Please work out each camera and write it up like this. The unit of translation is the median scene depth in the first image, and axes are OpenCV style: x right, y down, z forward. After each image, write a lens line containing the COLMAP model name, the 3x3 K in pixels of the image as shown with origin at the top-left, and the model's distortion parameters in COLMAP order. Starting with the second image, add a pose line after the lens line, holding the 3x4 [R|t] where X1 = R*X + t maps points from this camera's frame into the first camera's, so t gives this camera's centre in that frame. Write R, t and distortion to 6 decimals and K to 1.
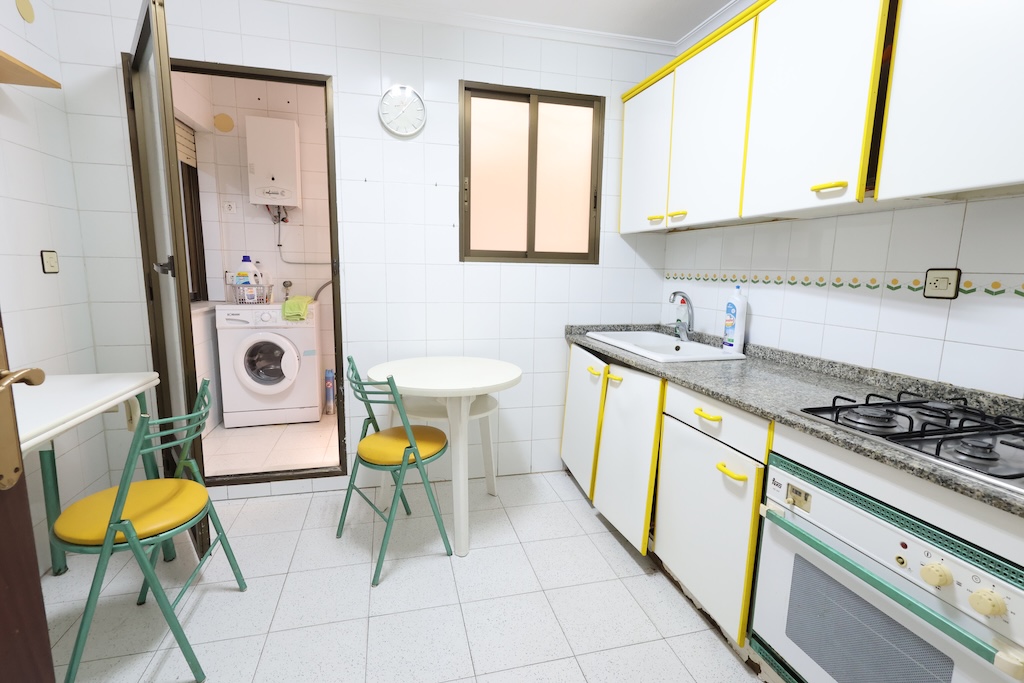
lens RADIAL K [[471.5, 0, 513.9], [0, 471.5, 343.3], [0, 0, 1]] dist [-0.002632, 0.001572]
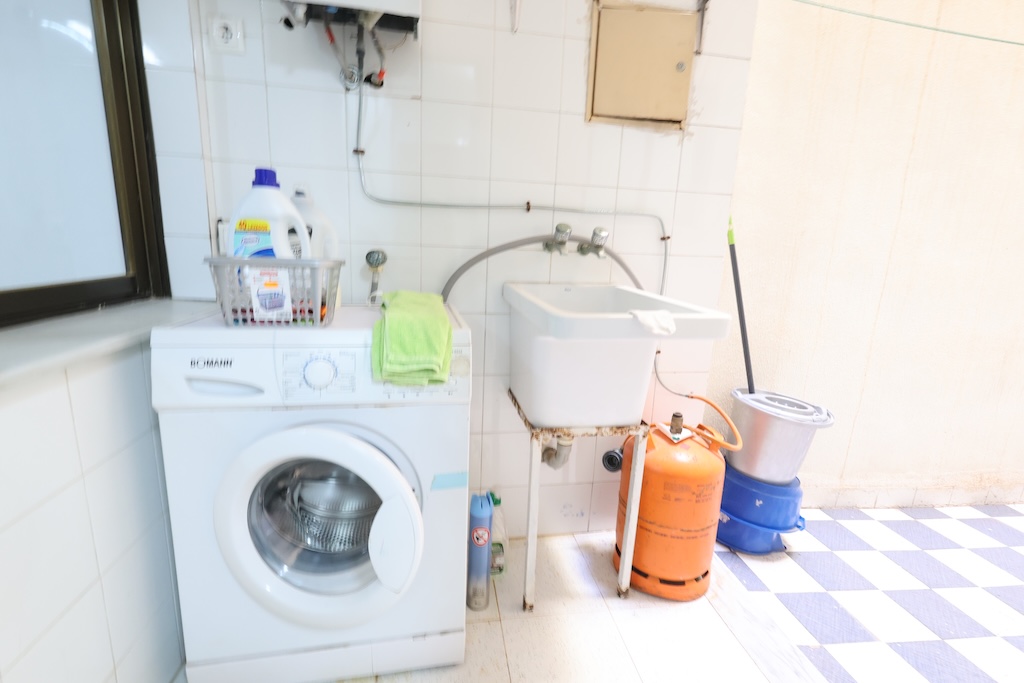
lens RADIAL K [[471.5, 0, 505.8], [0, 471.5, 341.0], [0, 0, 1]] dist [-0.002632, 0.001572]
pose [[0.993756, 0.042636, -0.103106, -0.376893], [-0.037617, 0.998033, 0.050147, -0.092750], [0.105041, -0.045955, 0.993405, 0.712688]]
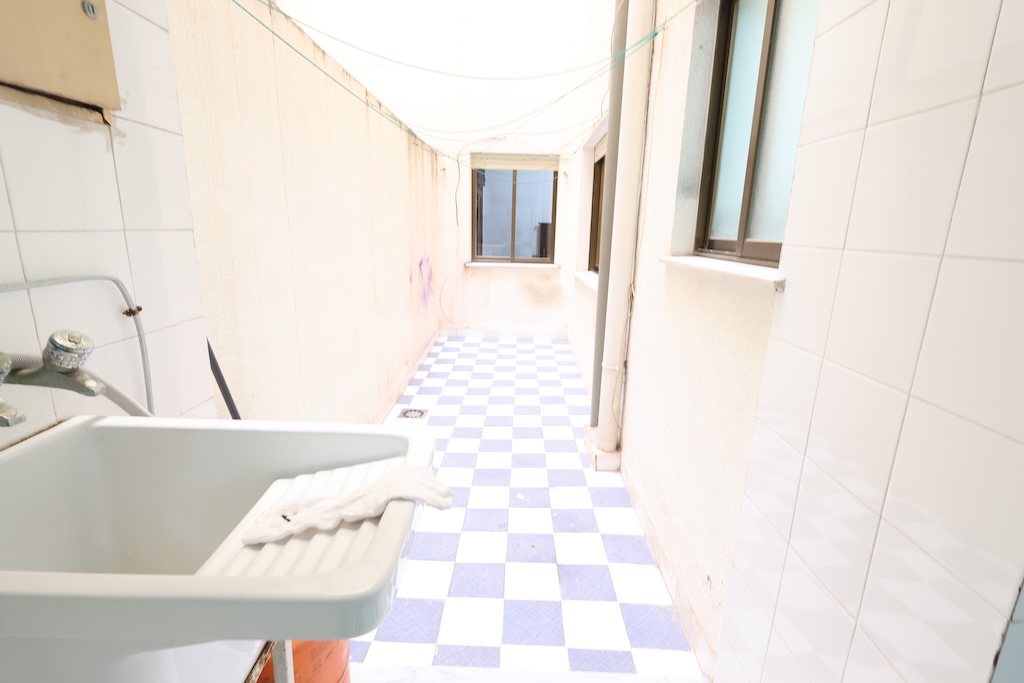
lens RADIAL K [[471.5, 0, 510.4], [0, 471.5, 340.9], [0, 0, 1]] dist [-0.002632, 0.001572]
pose [[0.274877, -0.235482, 0.932197, -0.470993], [0.136013, 0.969318, 0.204752, -0.186433], [-0.951810, 0.070509, 0.298472, 0.909875]]
